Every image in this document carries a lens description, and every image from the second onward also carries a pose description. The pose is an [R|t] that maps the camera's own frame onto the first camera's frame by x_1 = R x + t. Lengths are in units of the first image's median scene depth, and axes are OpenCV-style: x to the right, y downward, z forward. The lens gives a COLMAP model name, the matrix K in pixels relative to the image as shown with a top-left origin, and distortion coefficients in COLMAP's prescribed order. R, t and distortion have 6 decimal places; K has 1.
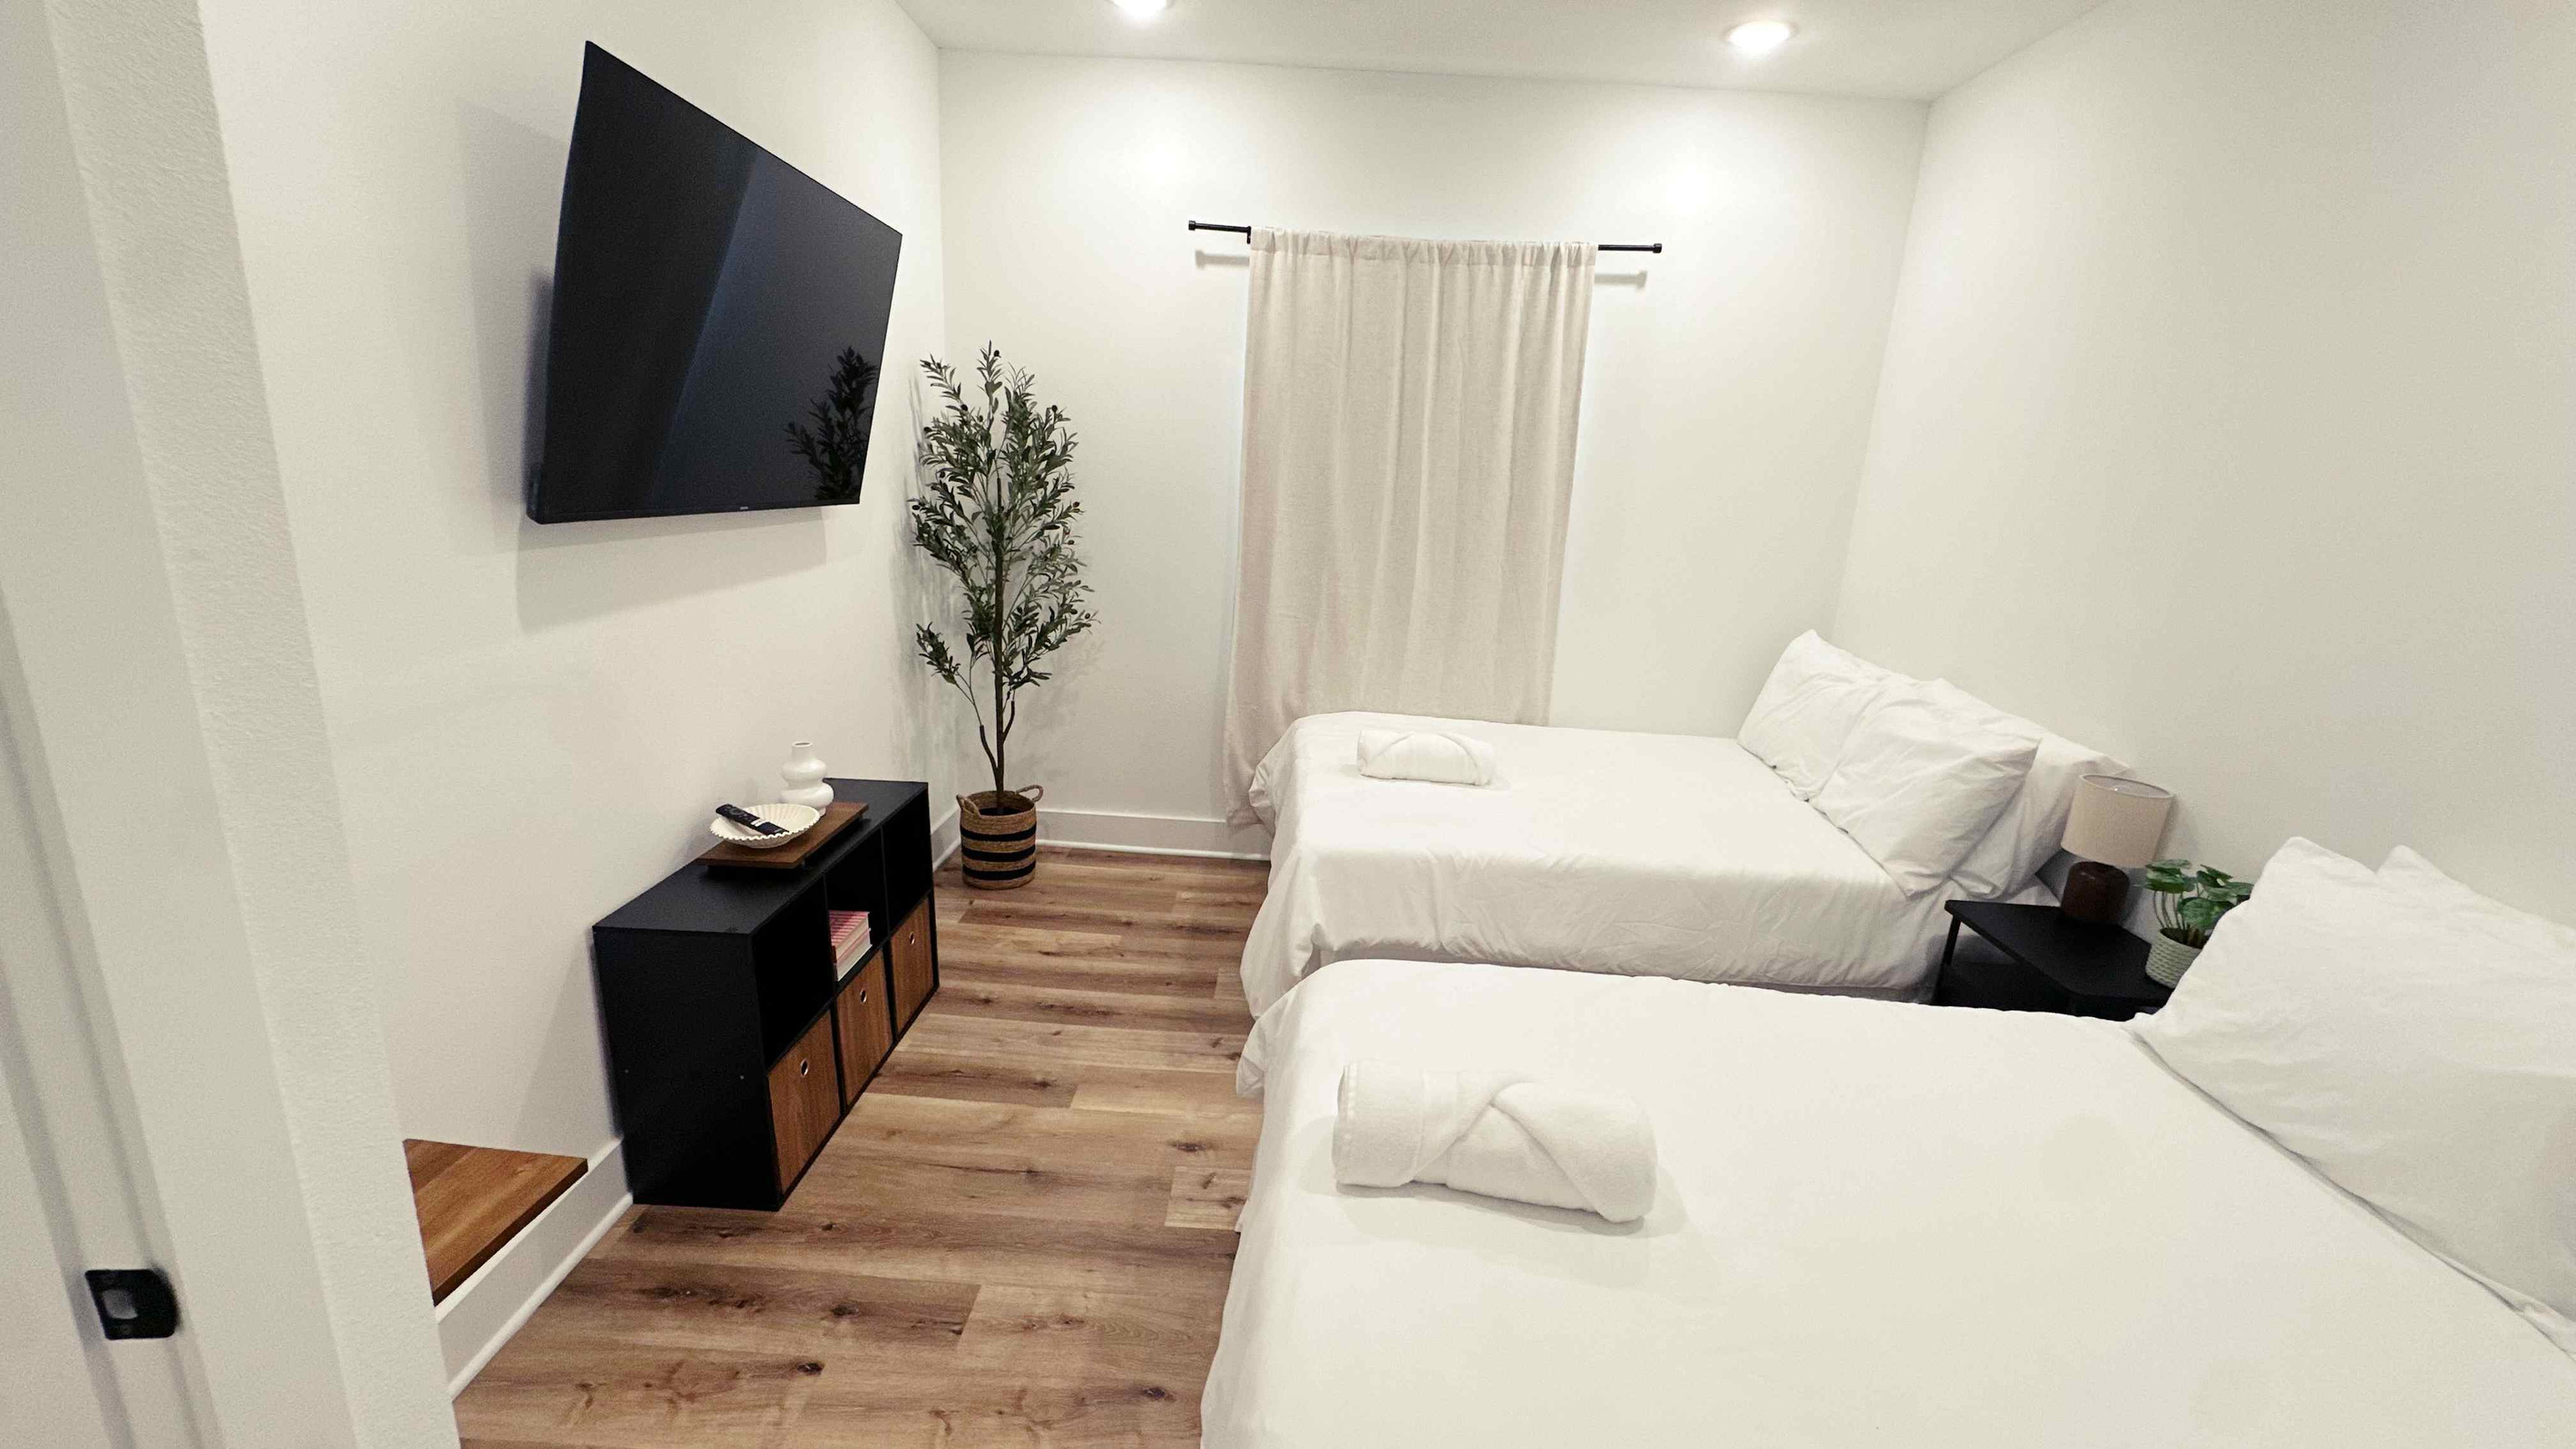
lens RADIAL K [[1032.9, 0, 1284.3], [0, 1032.9, 716.0], [0, 0, 1]] dist [-0.011996, -0.000506]
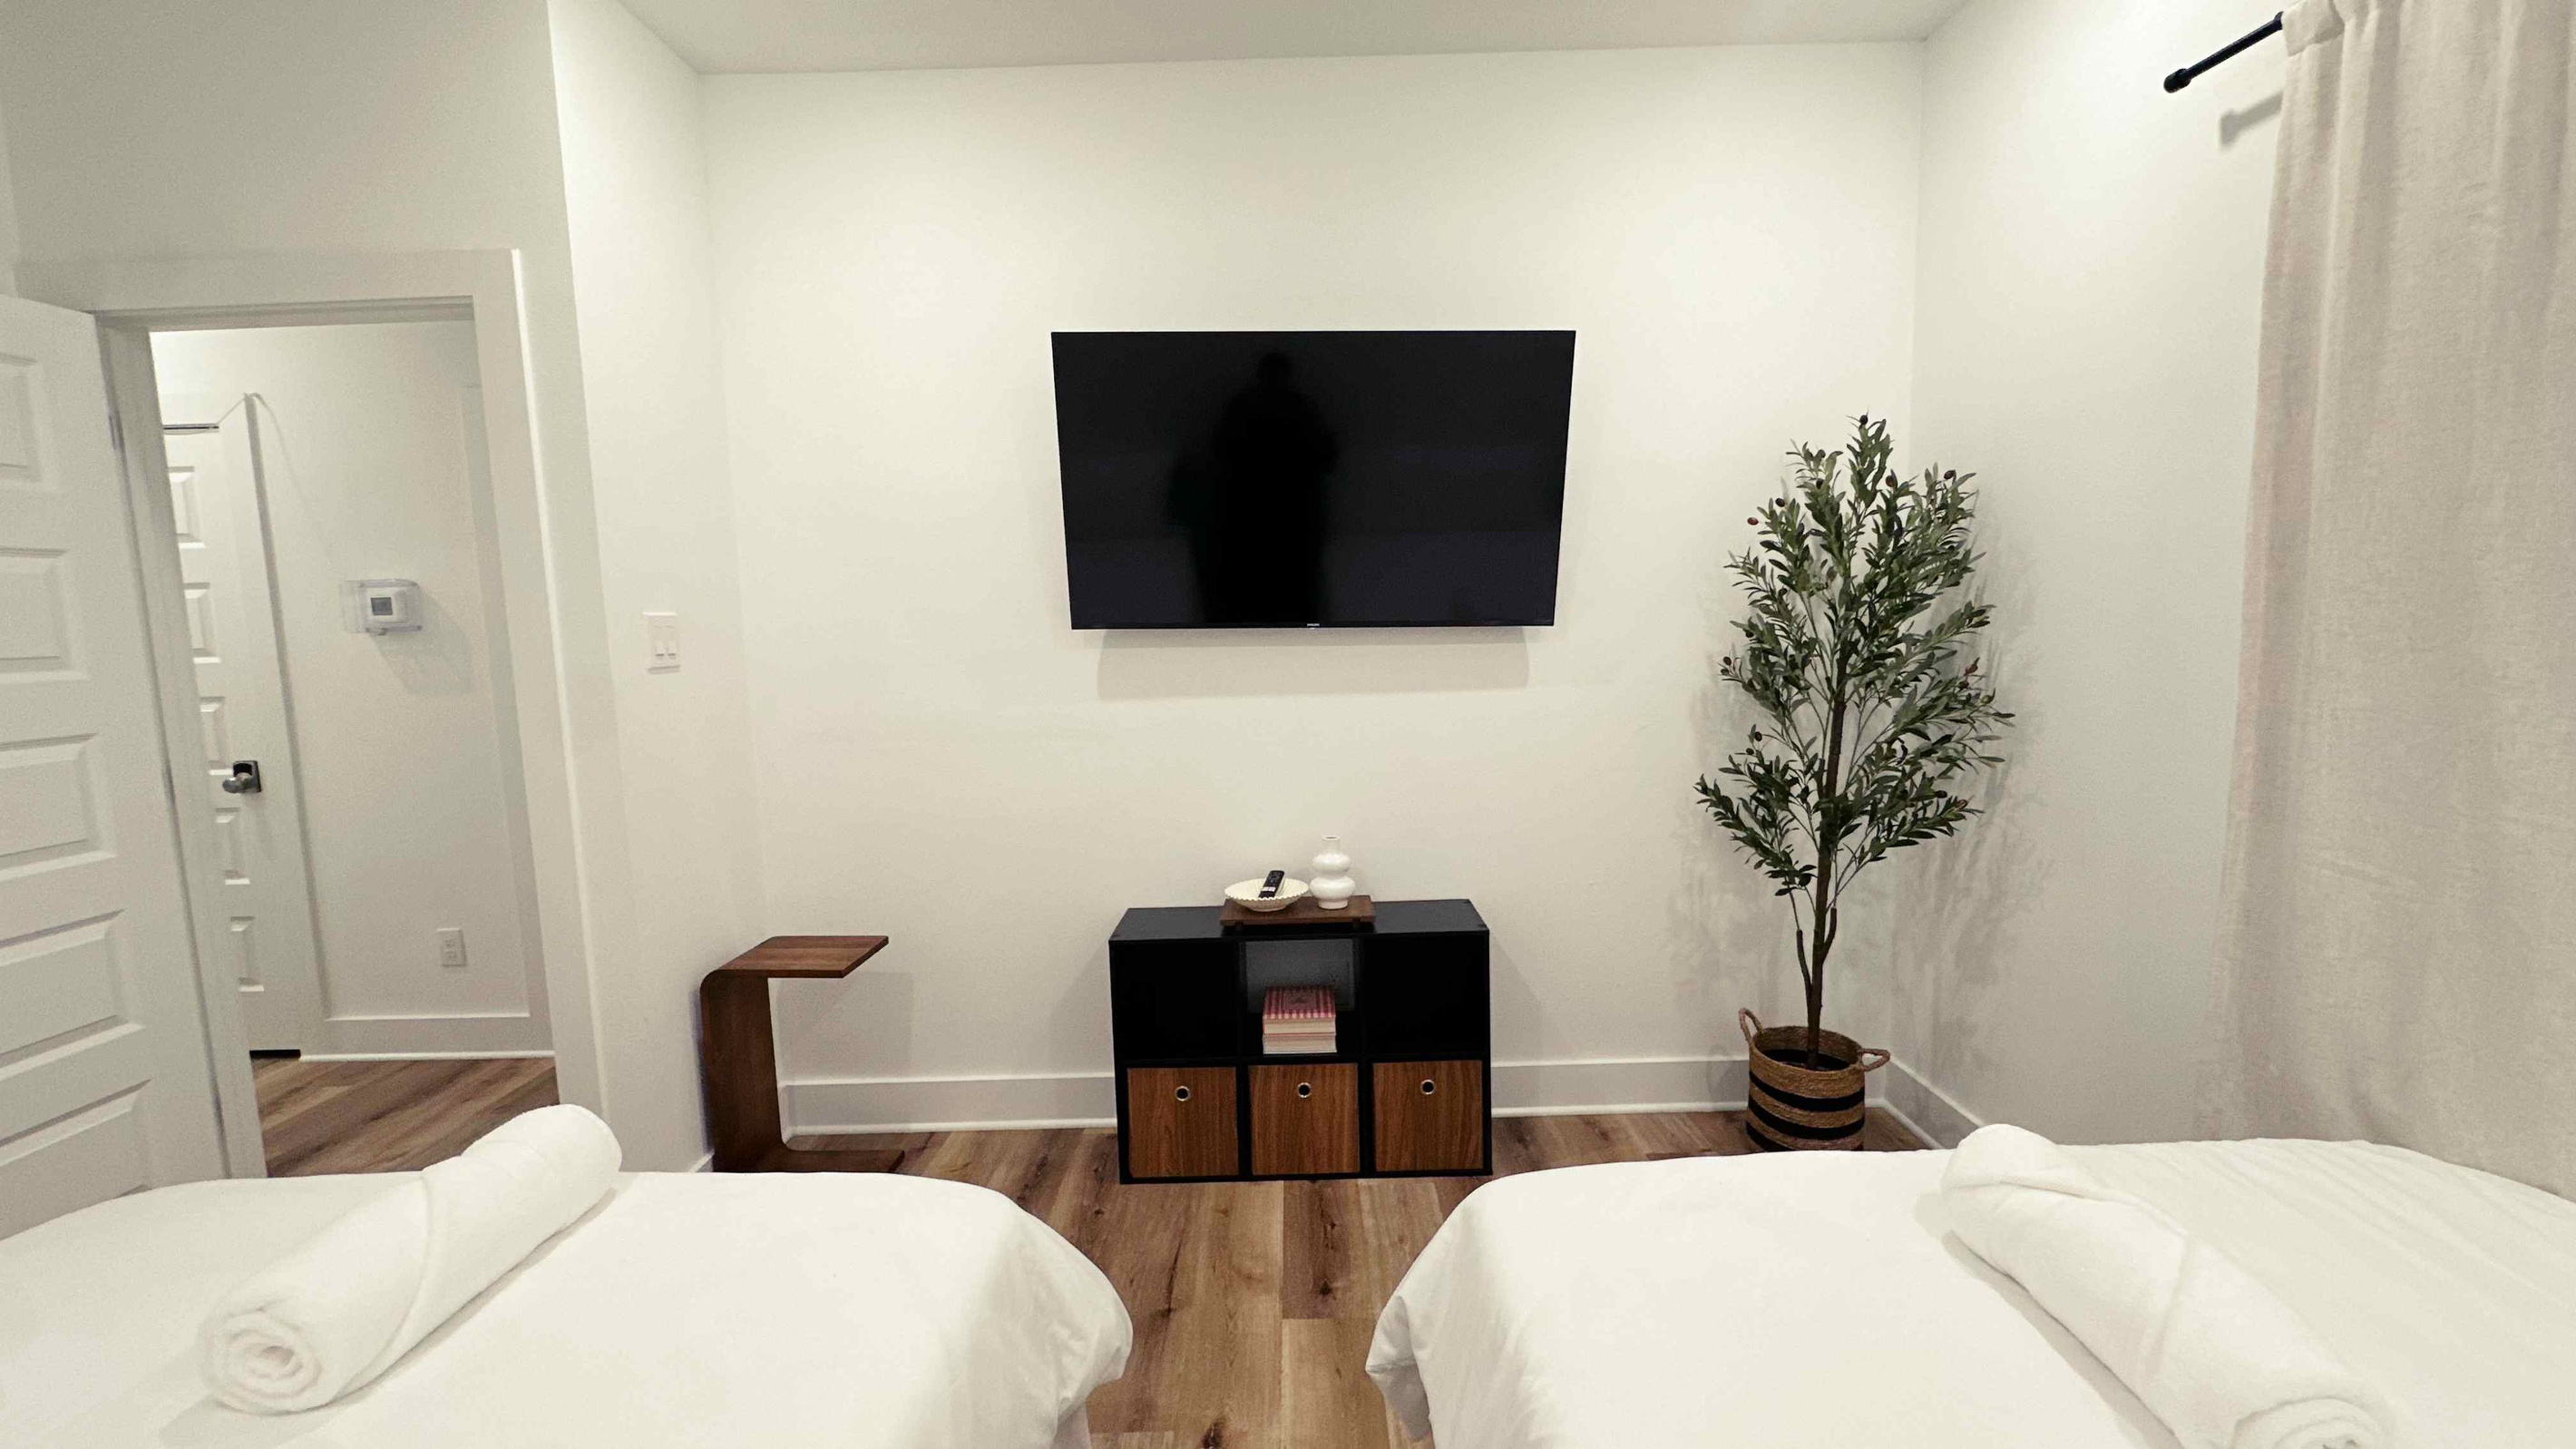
lens RADIAL K [[1032.9, 0, 1292.9], [0, 1032.9, 716.7], [0, 0, 1]] dist [-0.011996, -0.000506]
pose [[0.024043, 0.043723, -0.998754, 0.618577], [-0.215337, 0.975818, 0.037535, -0.130711], [0.976244, 0.214167, 0.032877, 0.905838]]
